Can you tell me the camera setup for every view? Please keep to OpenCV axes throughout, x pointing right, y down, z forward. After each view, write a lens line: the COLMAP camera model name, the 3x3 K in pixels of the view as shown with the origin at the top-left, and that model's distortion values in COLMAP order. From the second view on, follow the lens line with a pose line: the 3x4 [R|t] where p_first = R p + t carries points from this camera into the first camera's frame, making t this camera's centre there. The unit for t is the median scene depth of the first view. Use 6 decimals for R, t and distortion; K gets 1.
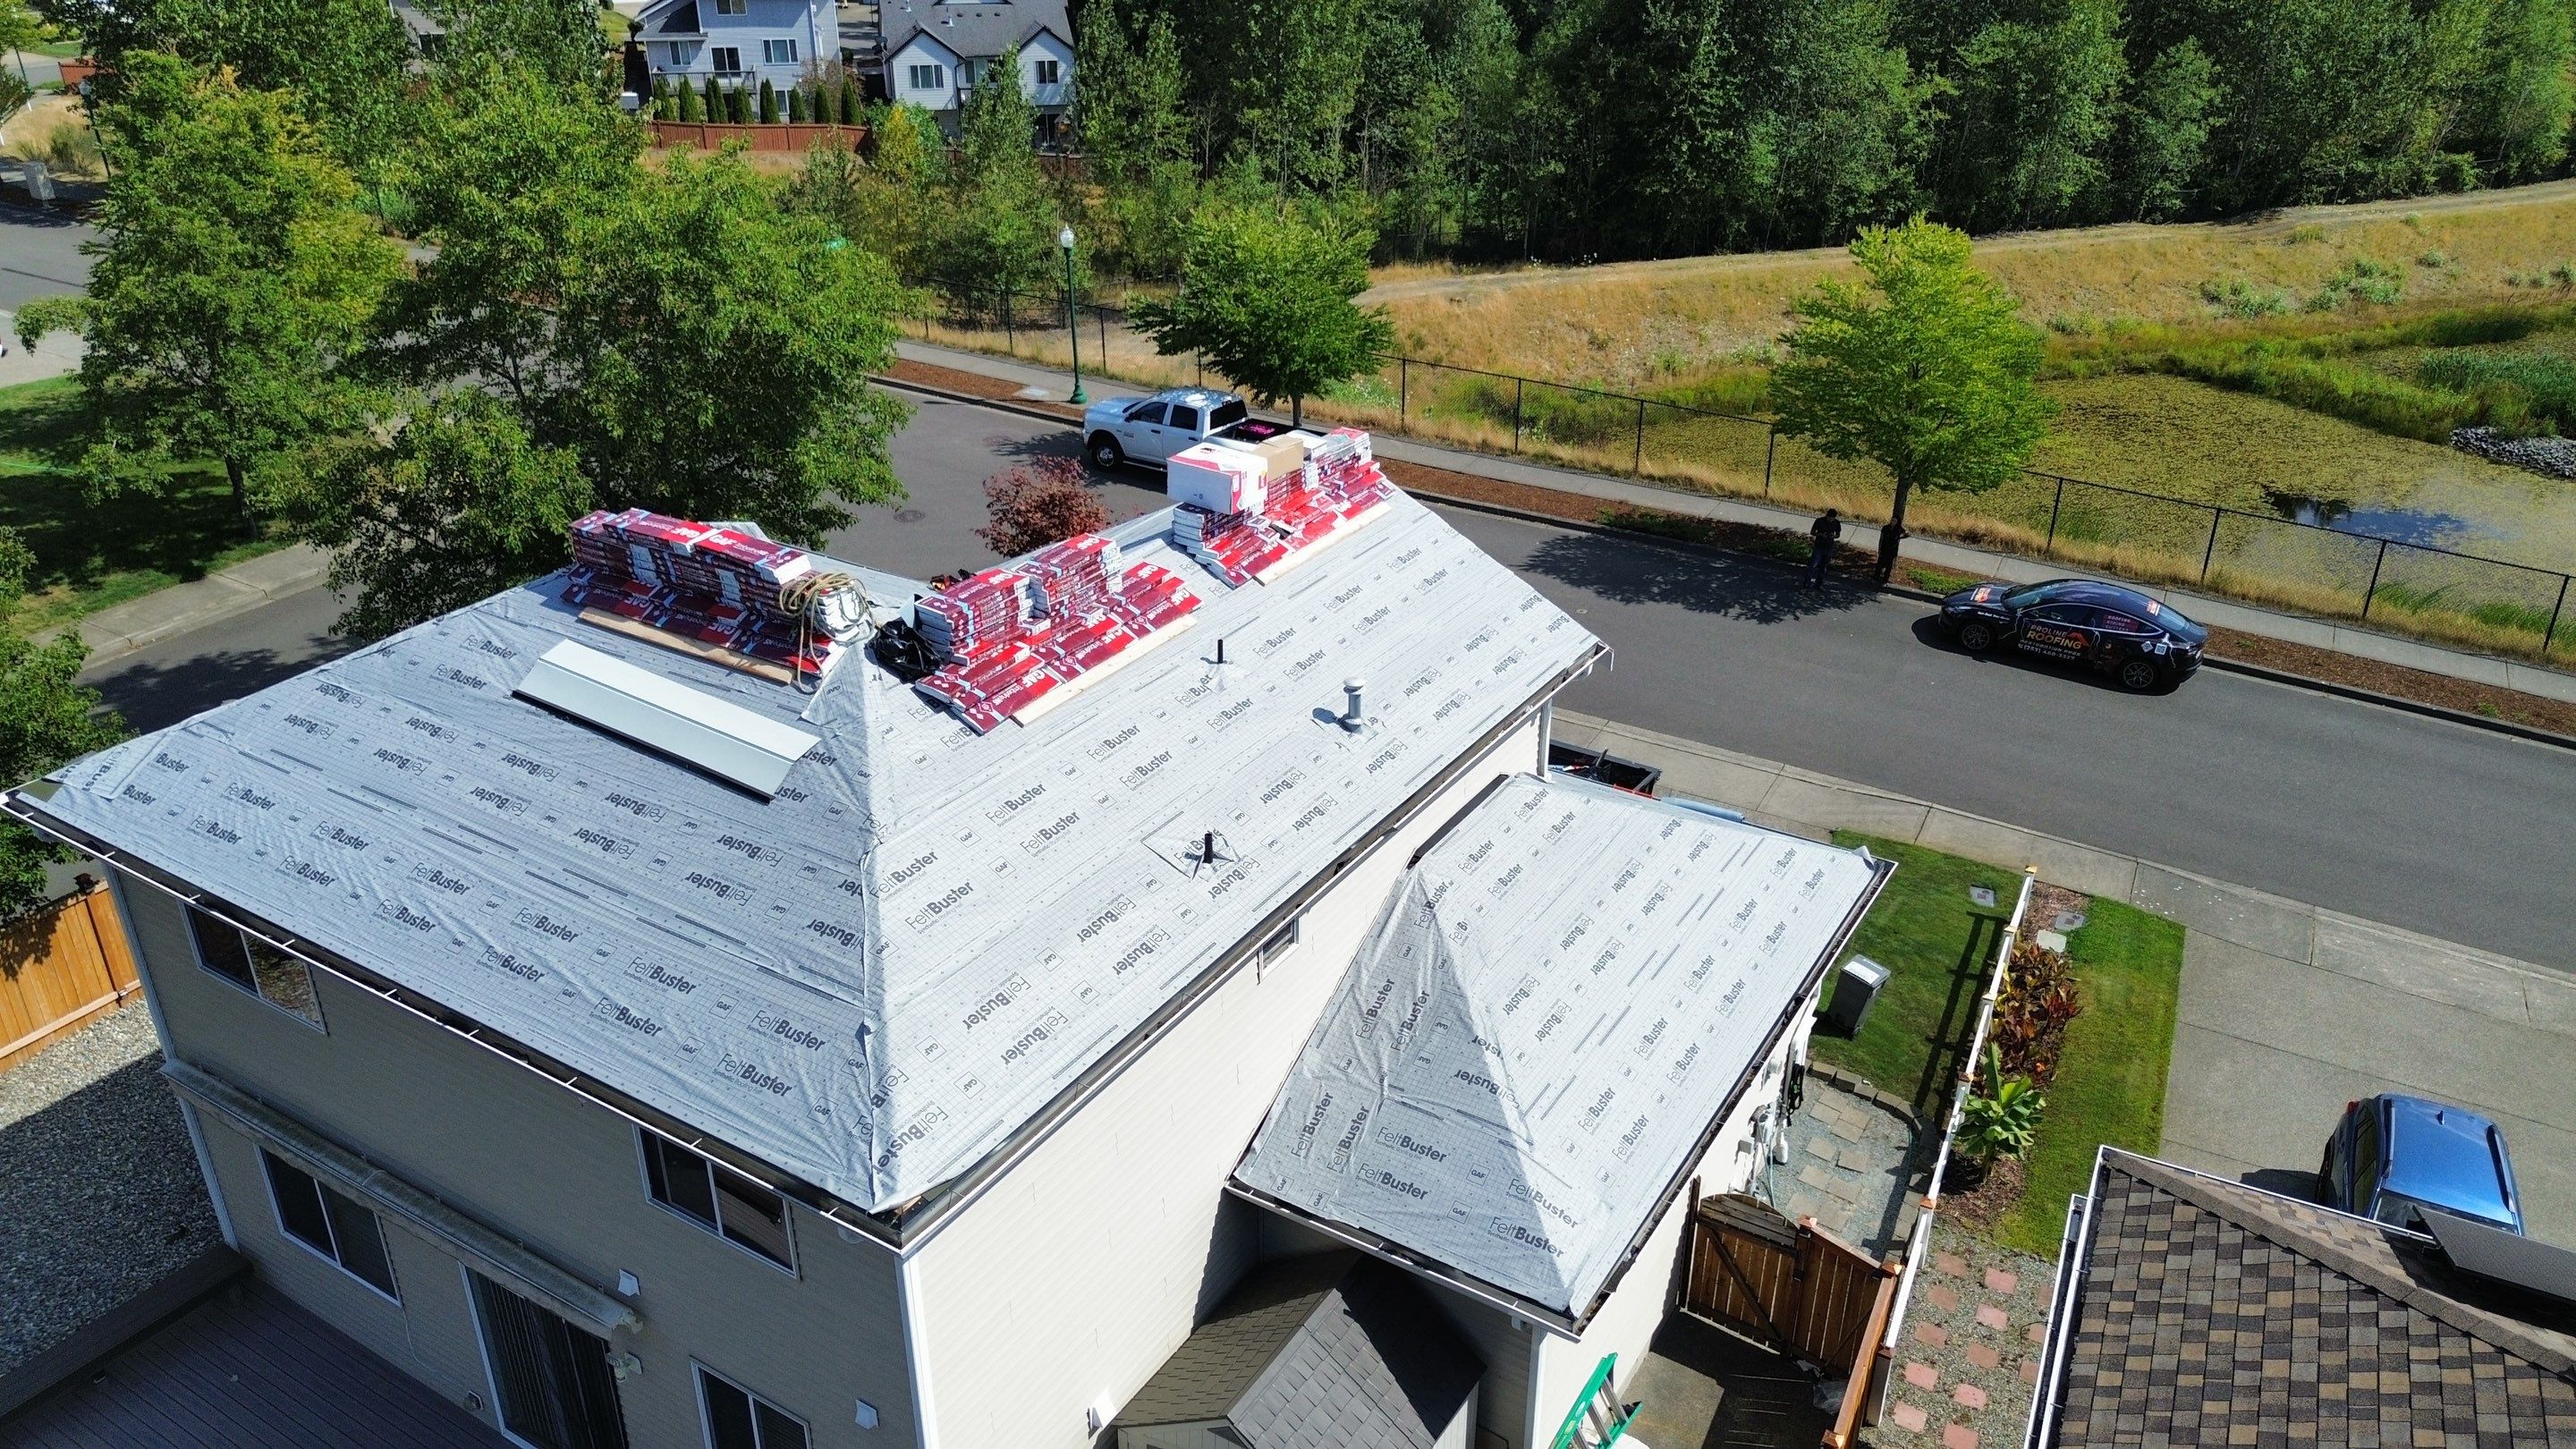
lens RADIAL K [[1837.8, 0, 1288.0], [0, 1837.8, 724.5], [0, 0, 1]] dist [0.085896, -0.103250]
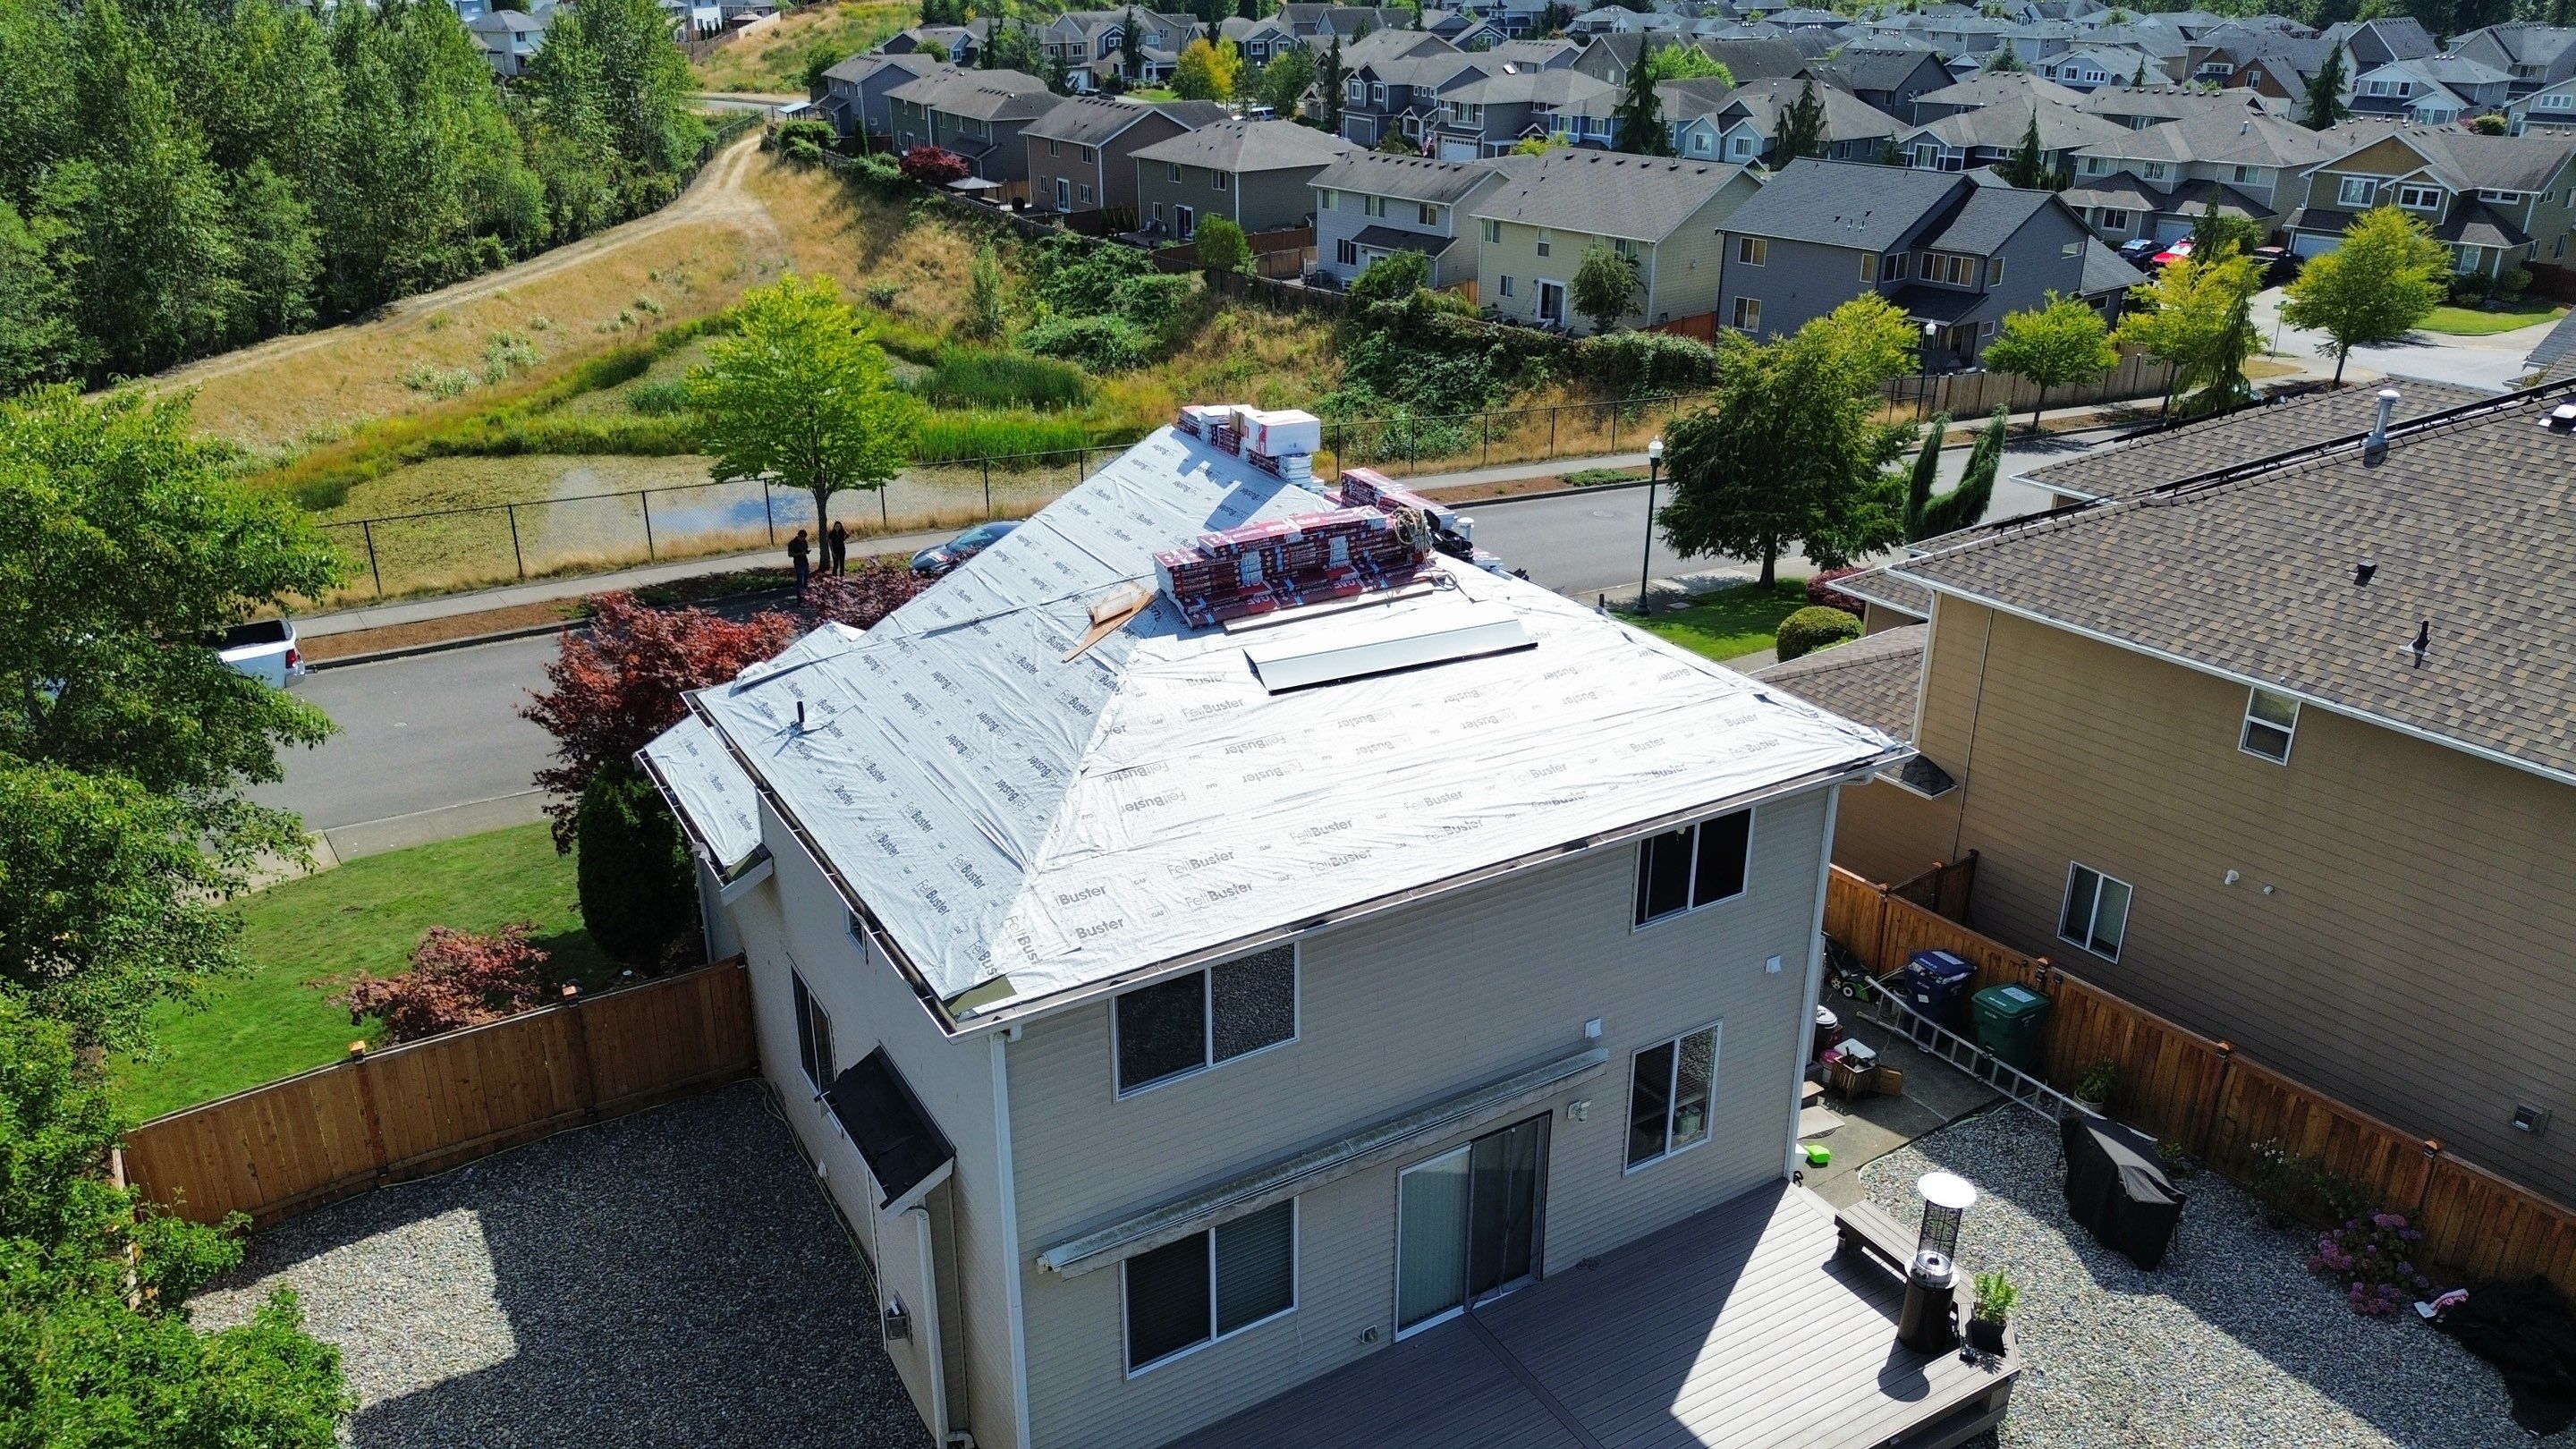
lens RADIAL K [[1837.8, 0, 1288.0], [0, 1837.8, 724.5], [0, 0, 1]] dist [0.085896, -0.103250]
pose [[0.448523, -0.341801, 0.825832, -0.462117], [0.390788, 0.905982, 0.162730, -0.061254], [-0.803811, 0.249737, 0.539926, 0.130344]]
